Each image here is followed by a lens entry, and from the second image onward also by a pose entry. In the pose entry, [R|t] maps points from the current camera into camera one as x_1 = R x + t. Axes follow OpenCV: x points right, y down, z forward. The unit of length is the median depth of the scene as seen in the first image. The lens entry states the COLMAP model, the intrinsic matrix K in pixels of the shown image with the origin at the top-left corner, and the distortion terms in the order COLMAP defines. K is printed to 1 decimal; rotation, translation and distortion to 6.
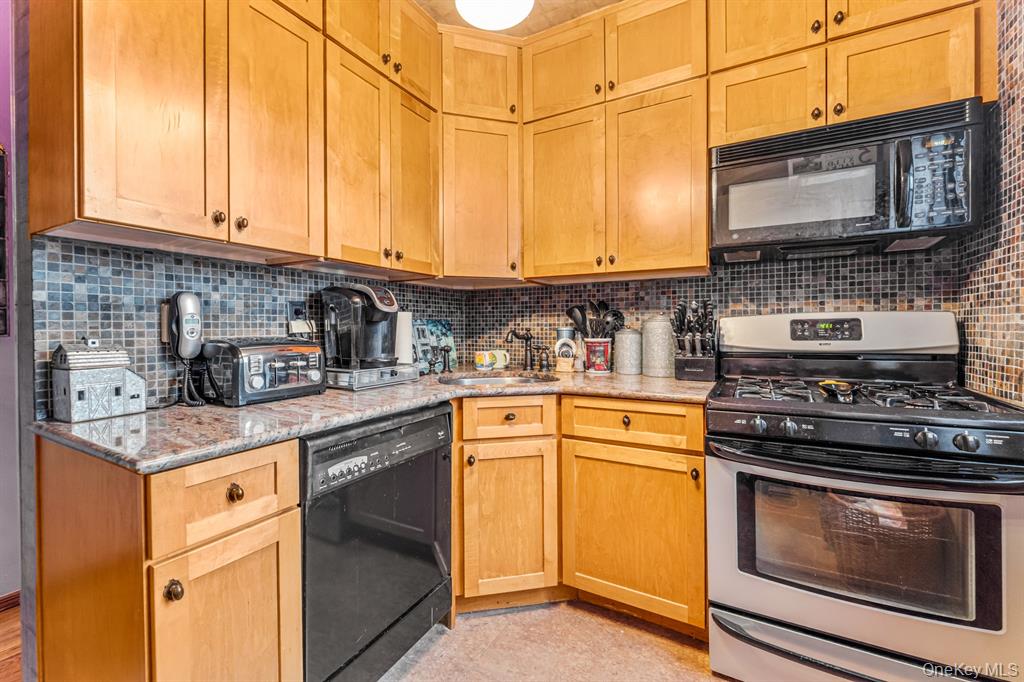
lens RADIAL K [[421.8, 0, 512.0], [0, 421.8, 332.0], [0, 0, 1]] dist [-0.003591, -0.000745]
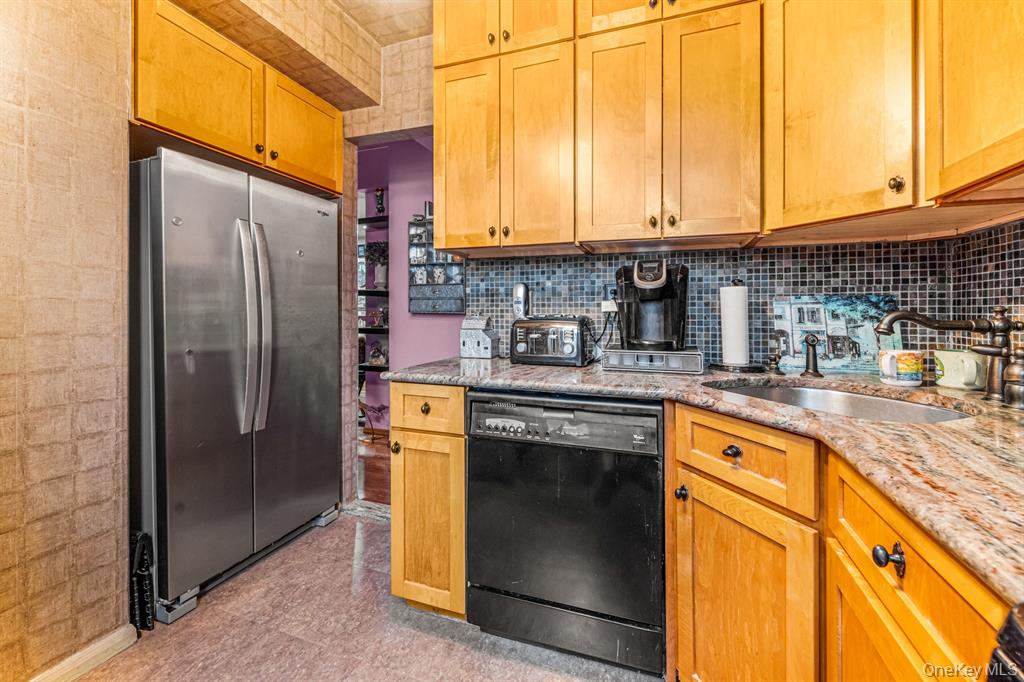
lens RADIAL K [[421.8, 0, 516.7], [0, 421.8, 313.6], [0, 0, 1]] dist [-0.003591, -0.000745]
pose [[0.164585, 0.009620, -0.986316, 0.549409], [-0.013469, 0.999881, 0.007505, 0.001909], [0.986271, 0.012050, 0.164695, 0.600814]]
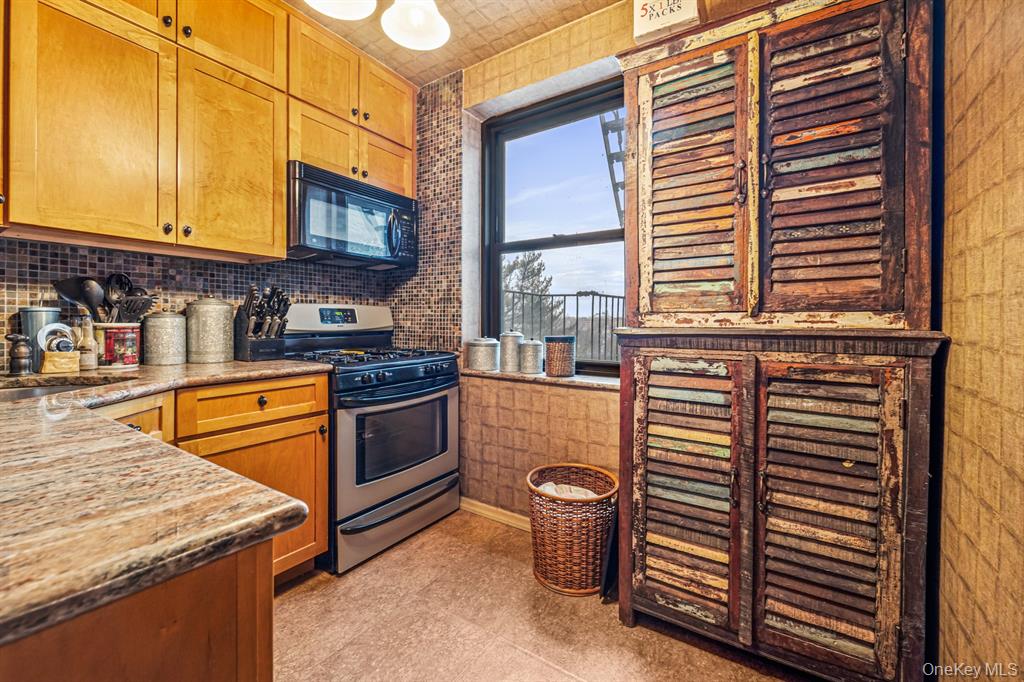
lens RADIAL K [[421.8, 0, 510.9], [0, 421.8, 325.6], [0, 0, 1]] dist [-0.003591, -0.000745]
pose [[0.069314, -0.001228, 0.997594, -0.660899], [0.004303, 0.999990, 0.000932, 0.028784], [-0.997586, 0.004228, 0.069318, 0.312112]]
